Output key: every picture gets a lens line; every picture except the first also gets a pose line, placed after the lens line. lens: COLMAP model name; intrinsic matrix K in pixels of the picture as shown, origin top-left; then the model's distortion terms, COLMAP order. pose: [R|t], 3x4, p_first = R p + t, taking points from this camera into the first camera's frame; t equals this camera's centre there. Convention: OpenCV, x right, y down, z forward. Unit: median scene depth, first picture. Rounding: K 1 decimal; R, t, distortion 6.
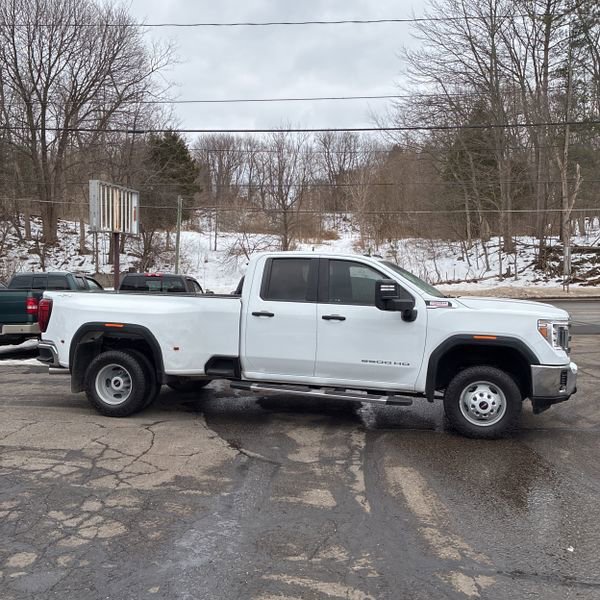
lens RADIAL K [[598.4, 0, 294.0], [0, 598.4, 294.7], [0, 0, 1]] dist [0.021170, 0.009155]
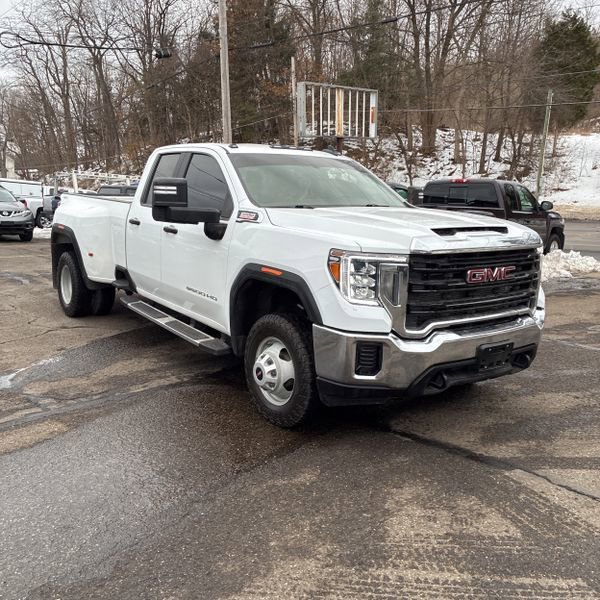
lens RADIAL K [[593.2, 0, 300.0], [0, 593.2, 300.0], [0, 0, 1]] dist [0.053795, -0.025613]
pose [[0.771684, 0.122676, -0.624063, 0.112589], [-0.024518, 0.986230, 0.163551, -0.000326], [0.635533, -0.110909, 0.764066, 0.081801]]
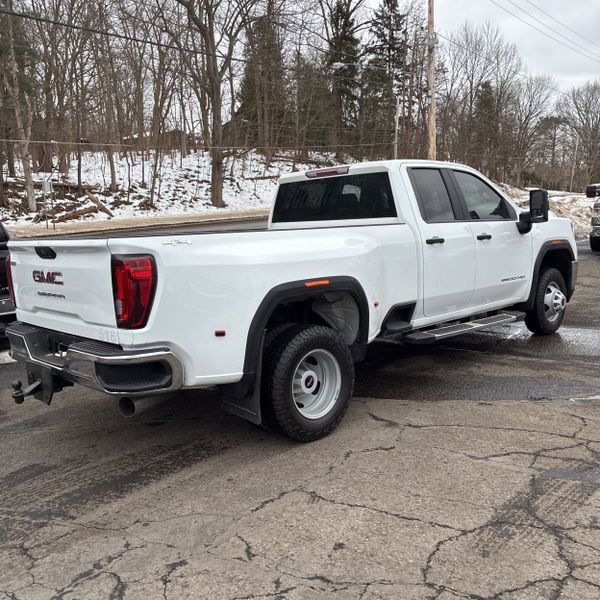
lens RADIAL K [[598.4, 0, 294.0], [0, 598.4, 294.7], [0, 0, 1]] dist [0.021170, 0.009155]
pose [[0.544458, -0.152980, 0.824720, -0.134523], [0.072119, 0.988124, 0.135680, -0.002820], [-0.835682, -0.014394, 0.549025, 0.121749]]
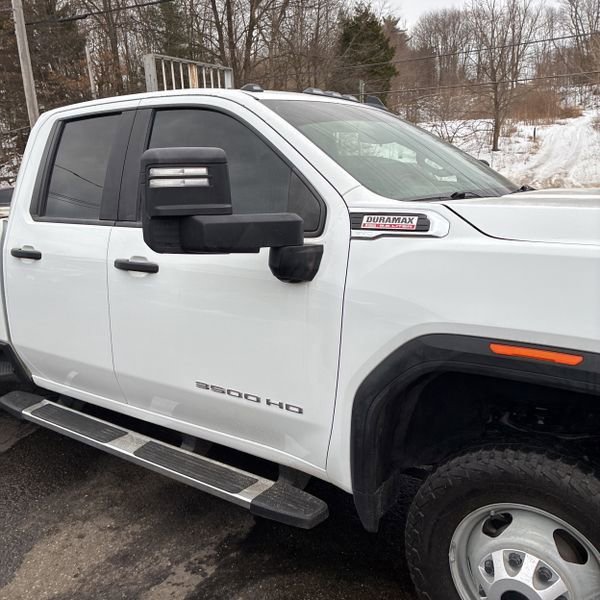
lens RADIAL K [[598.4, 0, 294.0], [0, 598.4, 294.7], [0, 0, 1]] dist [0.021170, 0.009155]
pose [[0.929461, 0.018044, -0.368479, 0.048423], [0.044194, 0.986165, 0.159767, 0.000144], [0.366264, -0.164781, 0.915805, 0.111775]]
